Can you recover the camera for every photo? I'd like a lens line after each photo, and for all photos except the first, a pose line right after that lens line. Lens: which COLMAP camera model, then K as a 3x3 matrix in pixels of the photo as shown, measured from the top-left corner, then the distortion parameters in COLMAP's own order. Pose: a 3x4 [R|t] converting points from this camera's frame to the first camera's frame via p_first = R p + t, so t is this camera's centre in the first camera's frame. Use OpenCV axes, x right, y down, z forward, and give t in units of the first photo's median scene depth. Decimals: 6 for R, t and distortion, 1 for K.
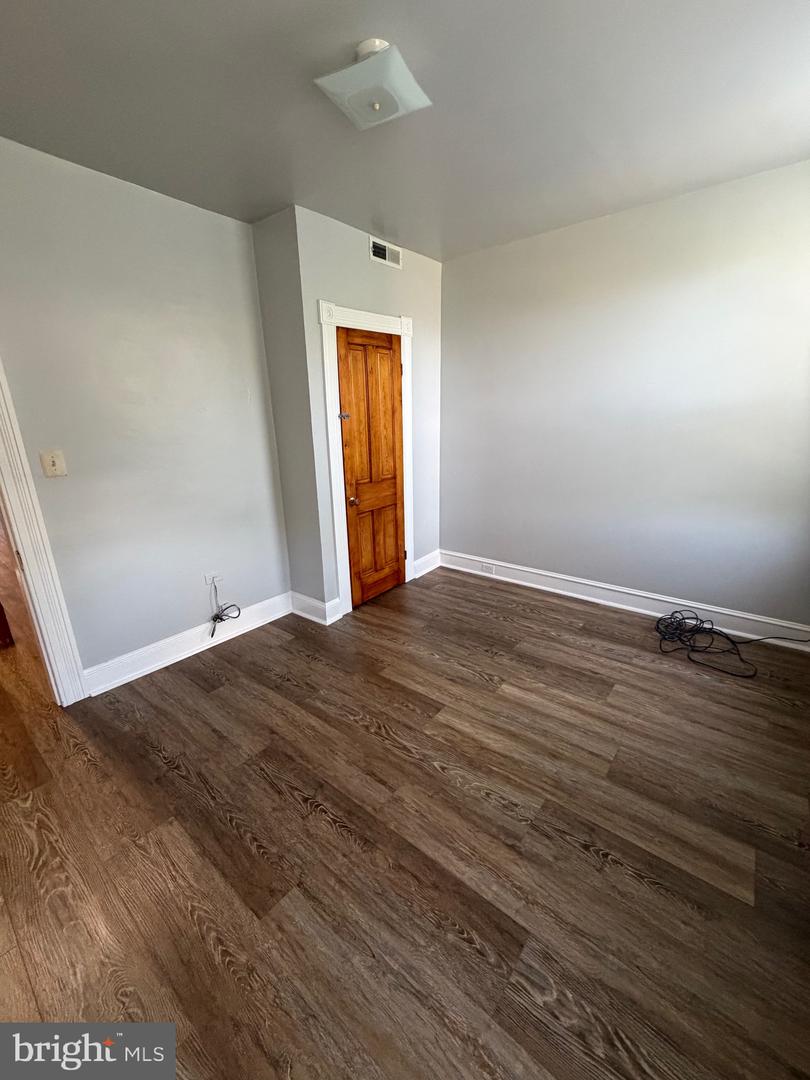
lens RADIAL K [[431.7, 0, 404.1], [0, 431.7, 544.1], [0, 0, 1]] dist [-0.003354, 0.000056]
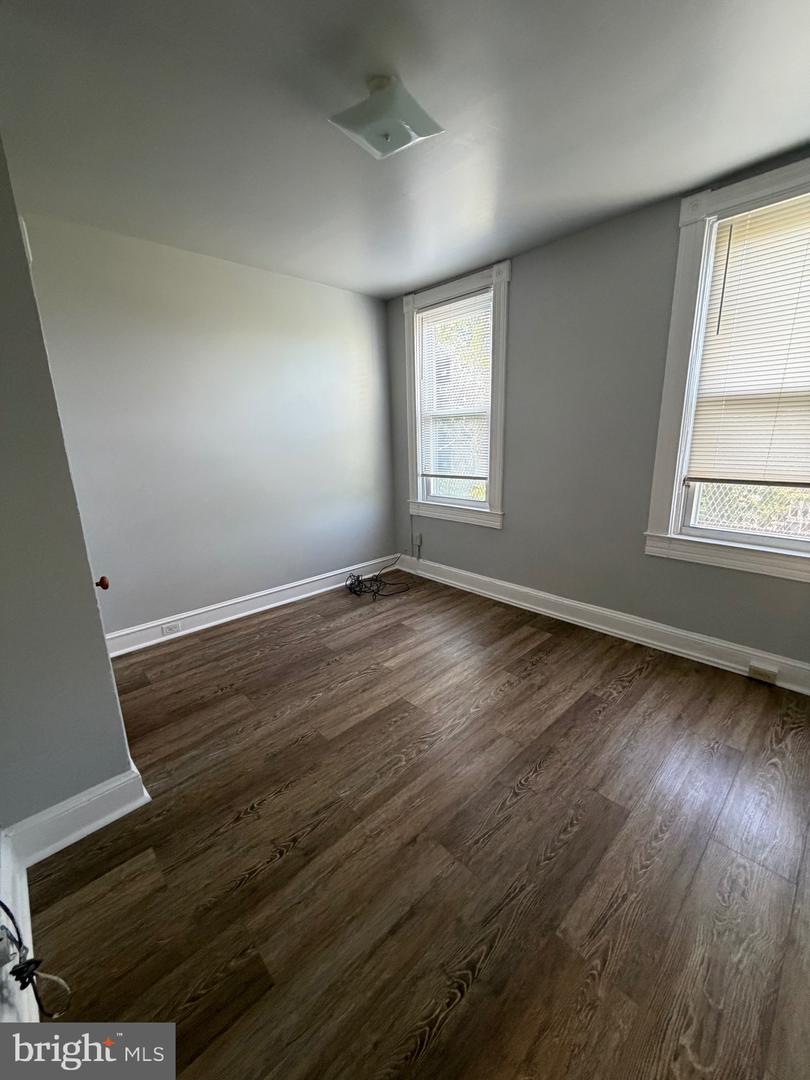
lens RADIAL K [[431.7, 0, 405.5], [0, 431.7, 543.4], [0, 0, 1]] dist [-0.003354, 0.000056]
pose [[0.130453, -0.229648, 0.964492, -0.831781], [0.307257, 0.934275, 0.180895, -0.174955], [-0.942643, 0.272748, 0.192439, 0.657873]]
